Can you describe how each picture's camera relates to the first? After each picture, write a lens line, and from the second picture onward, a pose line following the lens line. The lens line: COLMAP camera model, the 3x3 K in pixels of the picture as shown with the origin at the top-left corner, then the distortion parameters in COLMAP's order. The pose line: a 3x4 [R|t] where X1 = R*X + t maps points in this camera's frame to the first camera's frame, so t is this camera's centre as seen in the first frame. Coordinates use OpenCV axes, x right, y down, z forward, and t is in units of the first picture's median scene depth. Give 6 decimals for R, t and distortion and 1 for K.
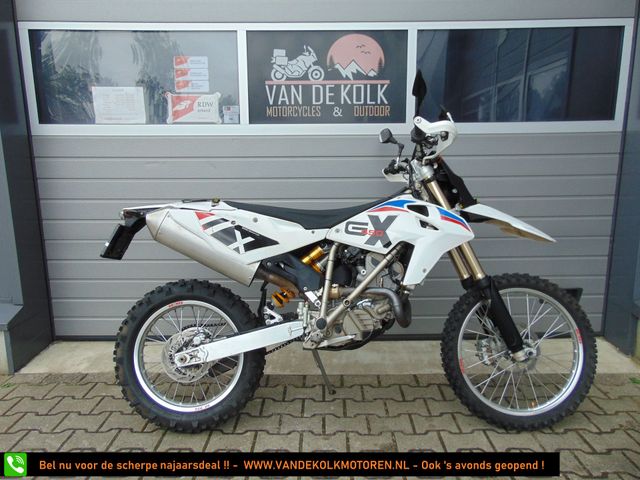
lens RADIAL K [[476.3, 0, 320.1], [0, 476.3, 241.4], [0, 0, 1]] dist [-0.018577, 0.046701]
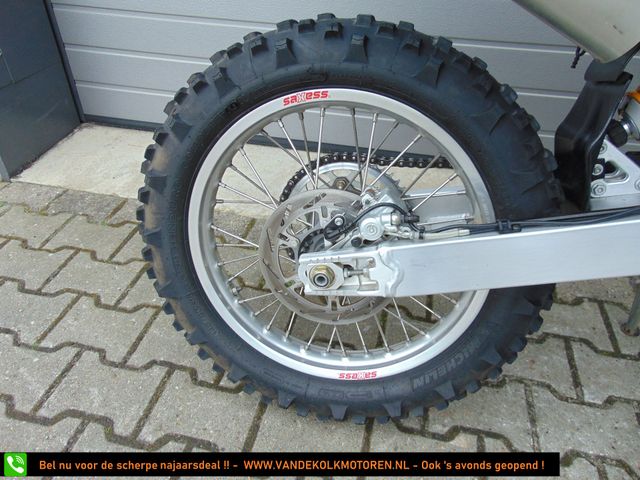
lens RADIAL K [[476.3, 0, 319.8], [0, 476.3, 237.2], [0, 0, 1]] dist [-0.018577, 0.046701]
pose [[0.977601, 0.149190, -0.148457, -0.234407], [-0.067844, 0.891089, 0.448729, 0.073025], [0.199234, -0.428606, 0.881251, 0.687253]]
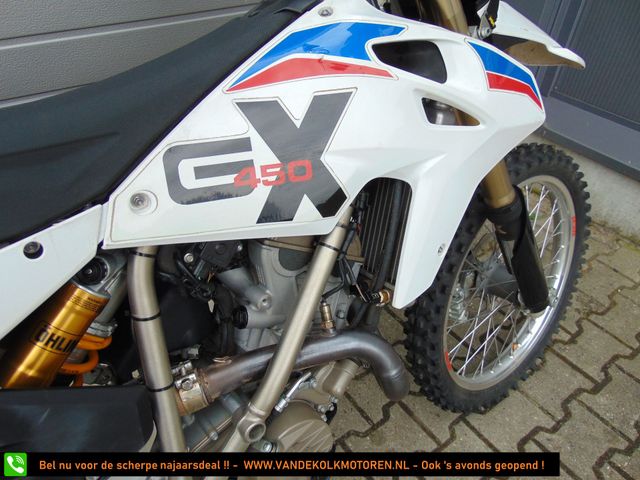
lens RADIAL K [[476.3, 0, 319.7], [0, 476.3, 242.9], [0, 0, 1]] dist [-0.018577, 0.046701]
pose [[0.797983, -0.361097, 0.482528, -0.013175], [0.070743, 0.851222, 0.520015, -0.120300], [-0.598514, -0.380828, 0.704806, 0.765223]]
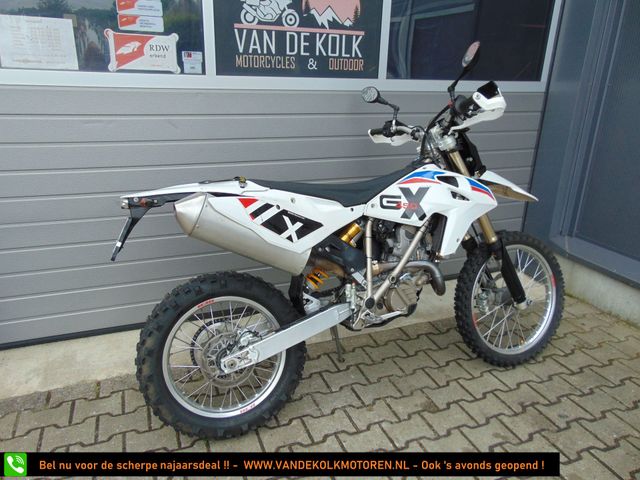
lens RADIAL K [[476.3, 0, 317.7], [0, 476.3, 241.6], [0, 0, 1]] dist [-0.018577, 0.046701]
pose [[0.927538, -0.096820, 0.360970, -0.417571], [0.040210, 0.986107, 0.161173, -0.109591], [-0.371560, -0.134980, 0.918544, 0.146684]]
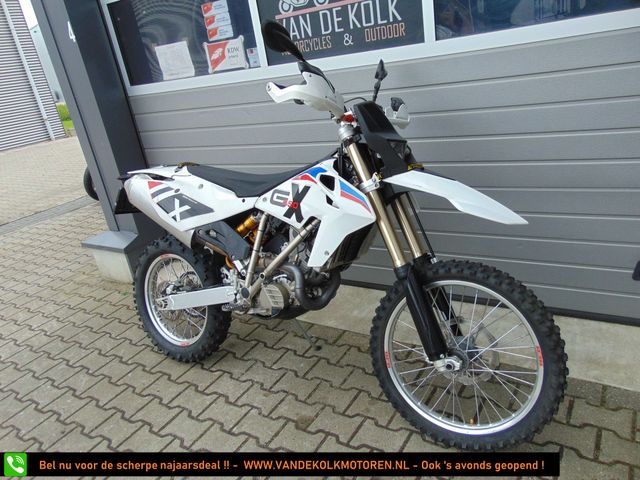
lens RADIAL K [[476.3, 0, 321.9], [0, 476.3, 240.9], [0, 0, 1]] dist [-0.018577, 0.046701]
pose [[0.840765, 0.085620, -0.534587, 0.640143], [0.041043, 0.974494, 0.220626, -0.145446], [0.539842, -0.207436, 0.815807, 0.267894]]
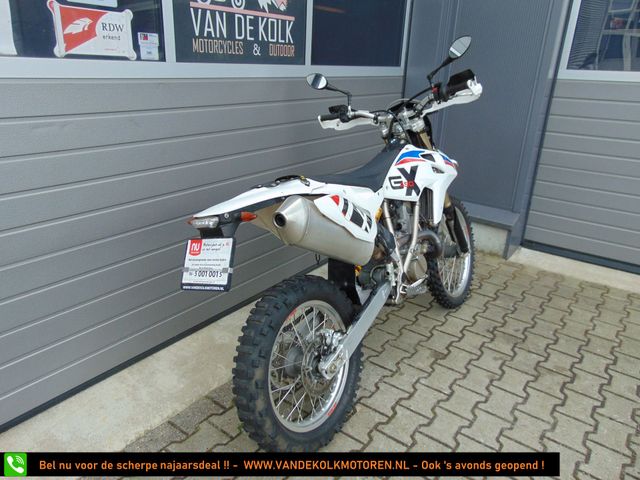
lens RADIAL K [[476.3, 0, 317.3], [0, 476.3, 243.5], [0, 0, 1]] dist [-0.018577, 0.046701]
pose [[0.589018, -0.264723, 0.763531, -0.860361], [0.115230, 0.962682, 0.244877, -0.174747], [-0.799863, -0.056255, 0.597541, 0.495269]]
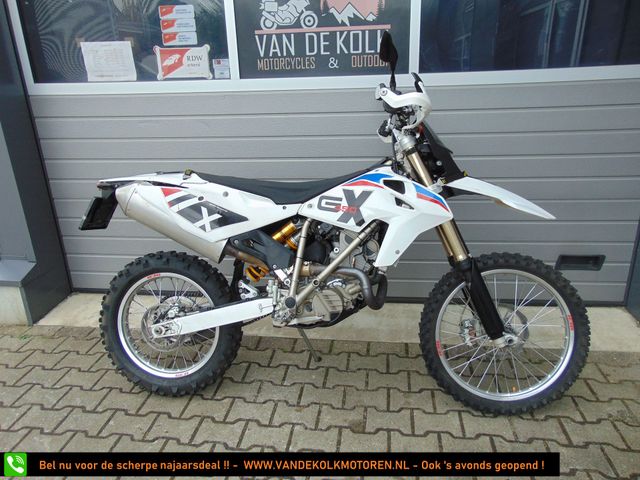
lens RADIAL K [[476.3, 0, 320.3], [0, 476.3, 242.3], [0, 0, 1]] dist [-0.018577, 0.046701]
pose [[0.992288, 0.019919, -0.122339, 0.172346], [-0.000532, 0.987679, 0.156496, -0.098521], [0.123949, -0.155224, 0.980073, 0.061043]]
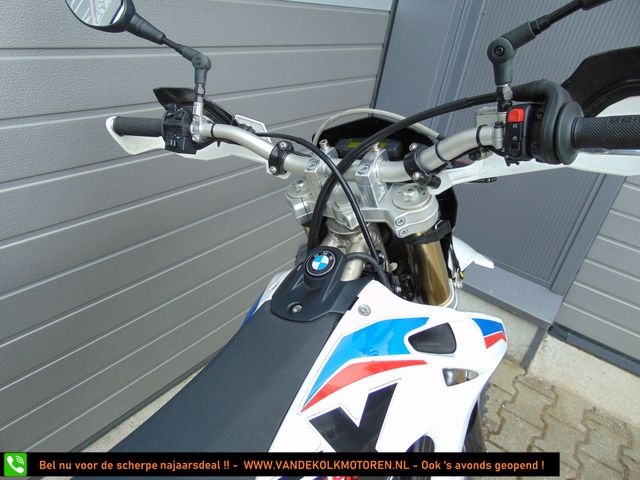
lens RADIAL K [[476.3, 0, 317.0], [0, 476.3, 238.8], [0, 0, 1]] dist [-0.018577, 0.046701]
pose [[0.566205, -0.307444, 0.764781, -0.064928], [-0.003449, 0.926943, 0.375187, -0.244462], [-0.824257, -0.215071, 0.523780, 0.880095]]
